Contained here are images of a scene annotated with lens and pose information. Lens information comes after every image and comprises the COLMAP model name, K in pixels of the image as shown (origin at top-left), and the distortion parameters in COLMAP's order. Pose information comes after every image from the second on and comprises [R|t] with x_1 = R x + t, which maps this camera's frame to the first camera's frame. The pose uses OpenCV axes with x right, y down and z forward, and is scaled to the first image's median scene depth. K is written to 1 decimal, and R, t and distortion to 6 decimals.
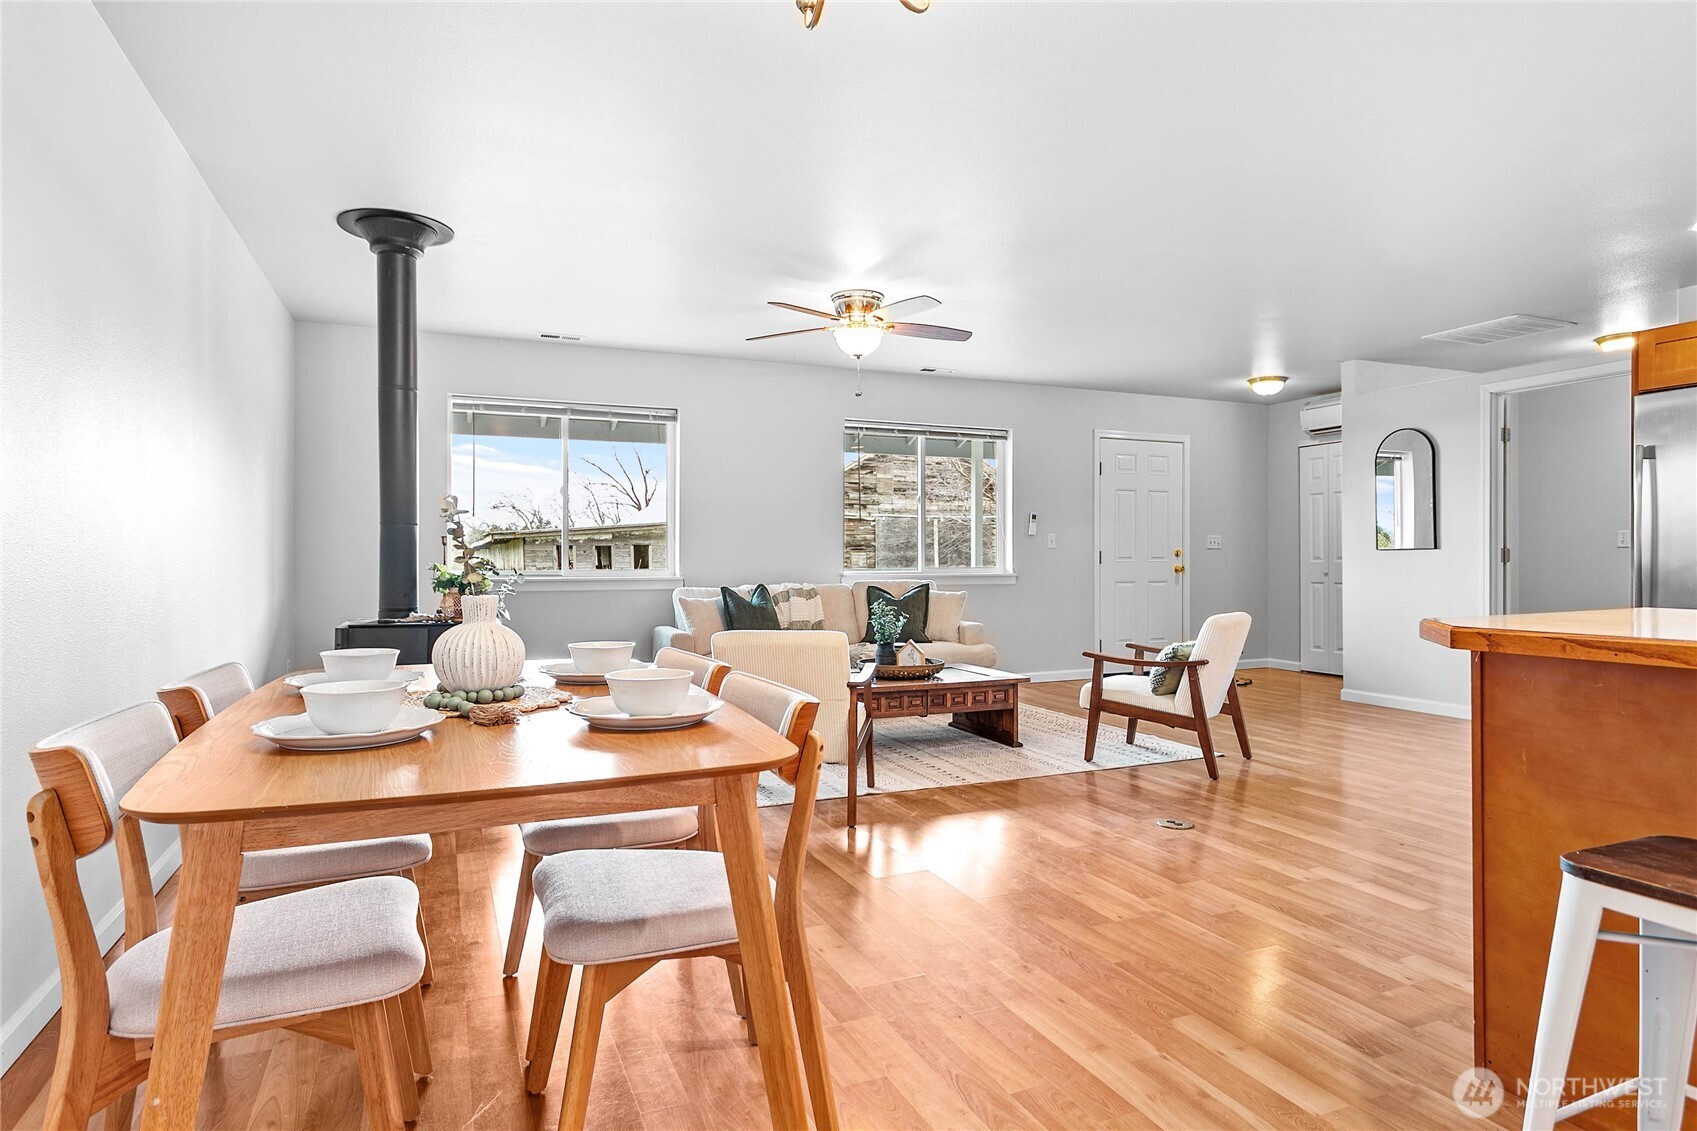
lens RADIAL K [[939.4, 0, 841.8], [0, 939.4, 548.0], [0, 0, 1]] dist [-0.007477, -0.000766]
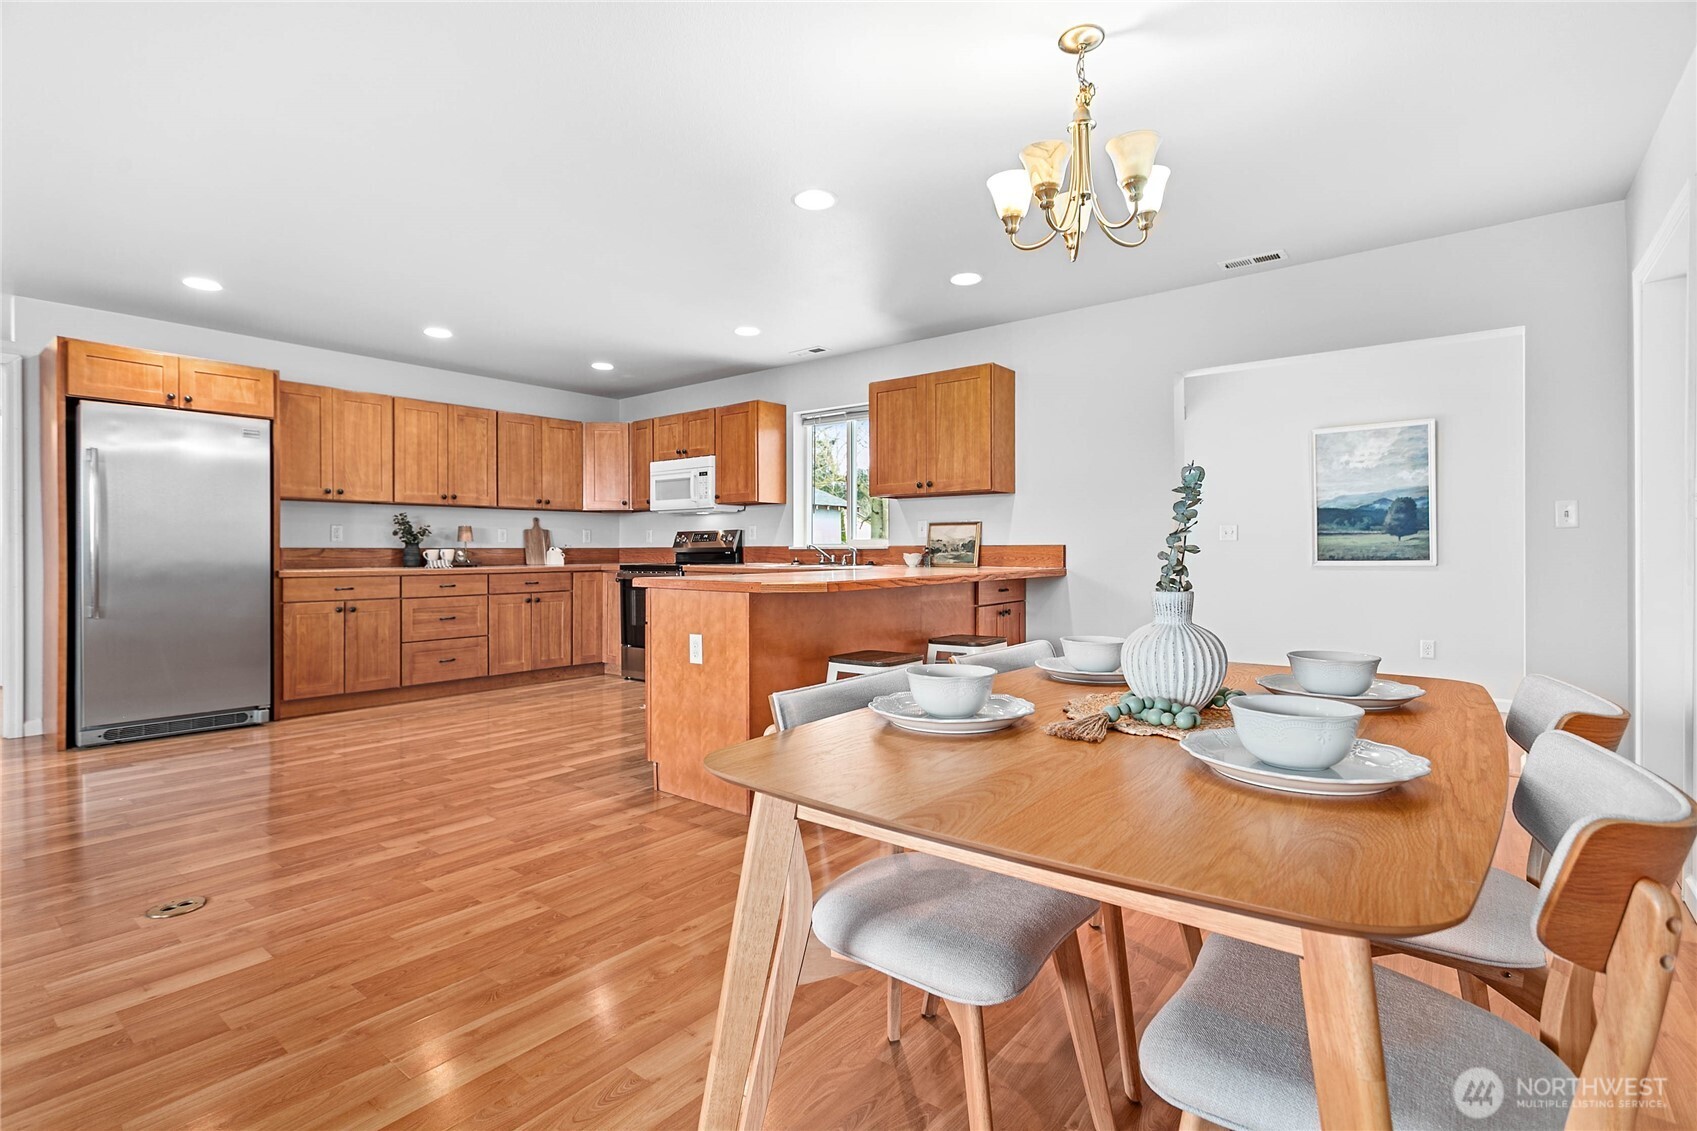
lens RADIAL K [[805.3, 0, 838.2], [0, 805.3, 559.1], [0, 0, 1]] dist [0.001715, -0.000185]
pose [[-0.468627, -0.005940, 0.883376, -0.386940], [-0.006939, 0.999971, 0.003043, 0.009437], [-0.883369, -0.004704, -0.468655, 0.707642]]
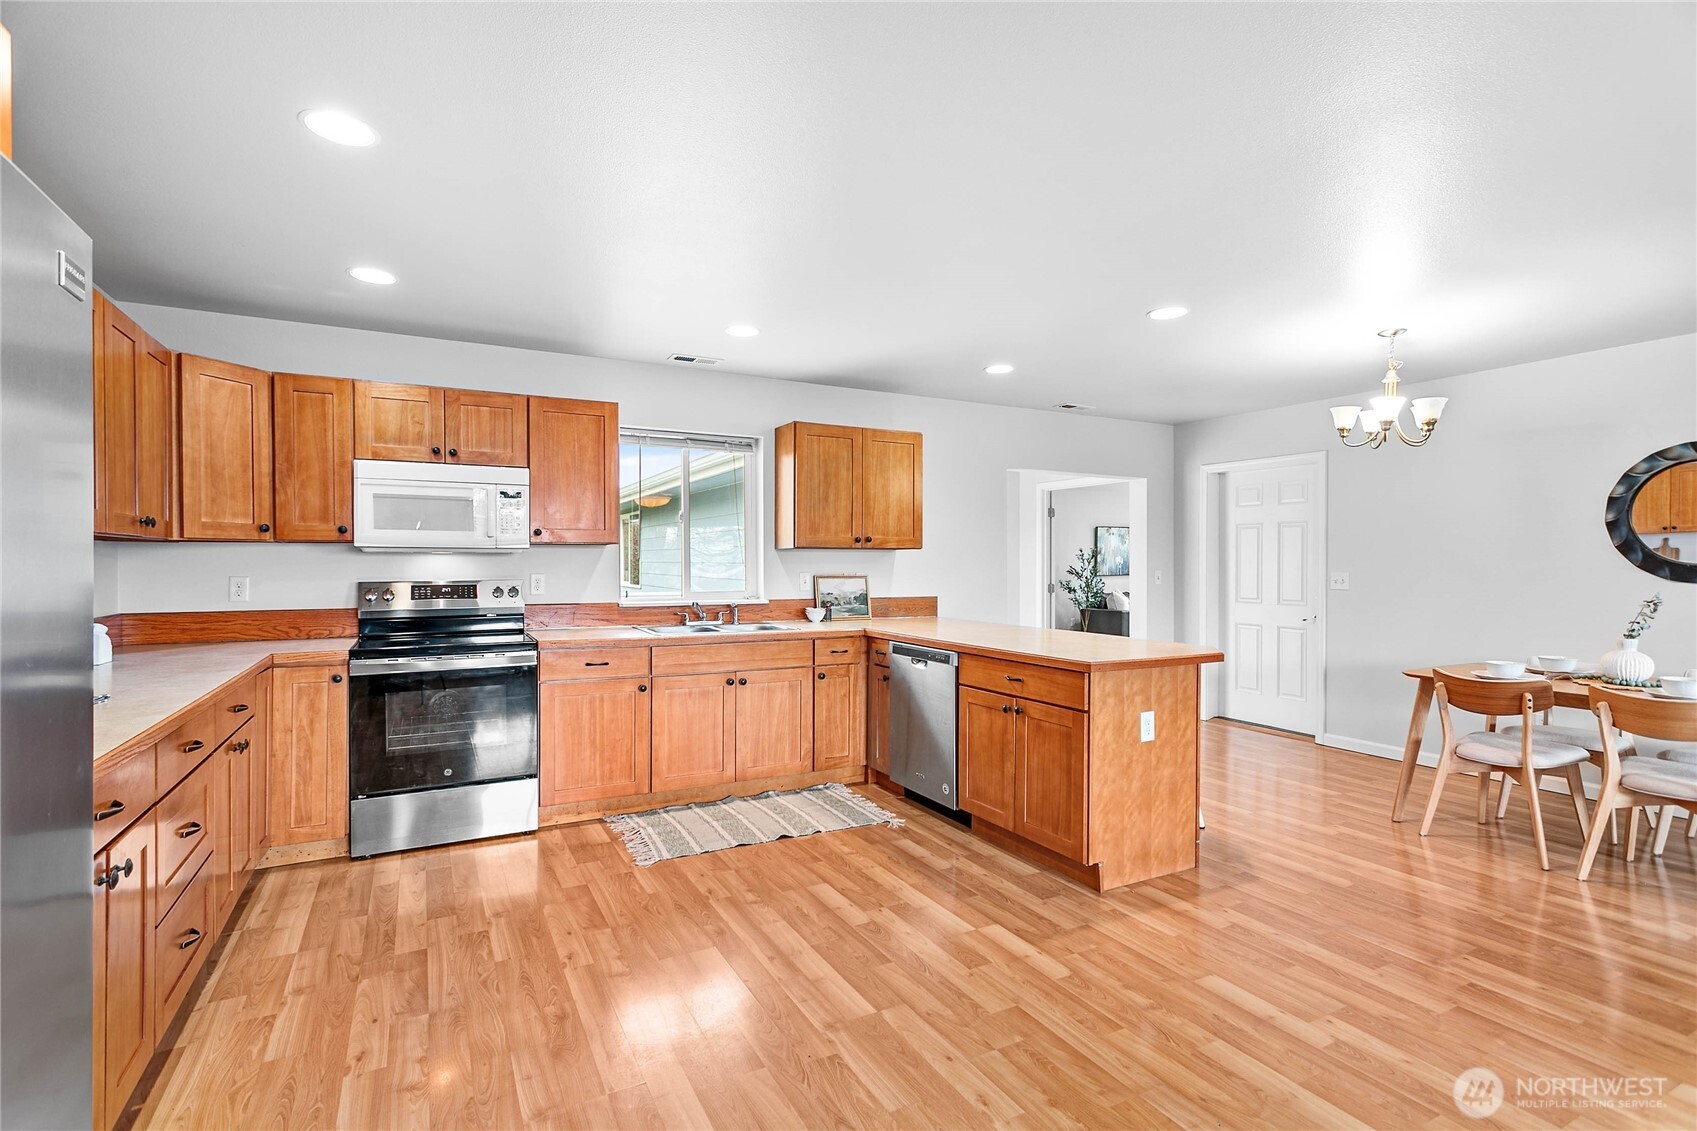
lens RADIAL K [[805.3, 0, 845.6], [0, 805.3, 566.6], [0, 0, 1]] dist [0.001715, -0.000185]
pose [[-0.996366, 0.001233, -0.085164, 0.712967], [0.001805, 0.999976, -0.006637, -0.048962], [0.085154, -0.006767, -0.996345, 1.207256]]
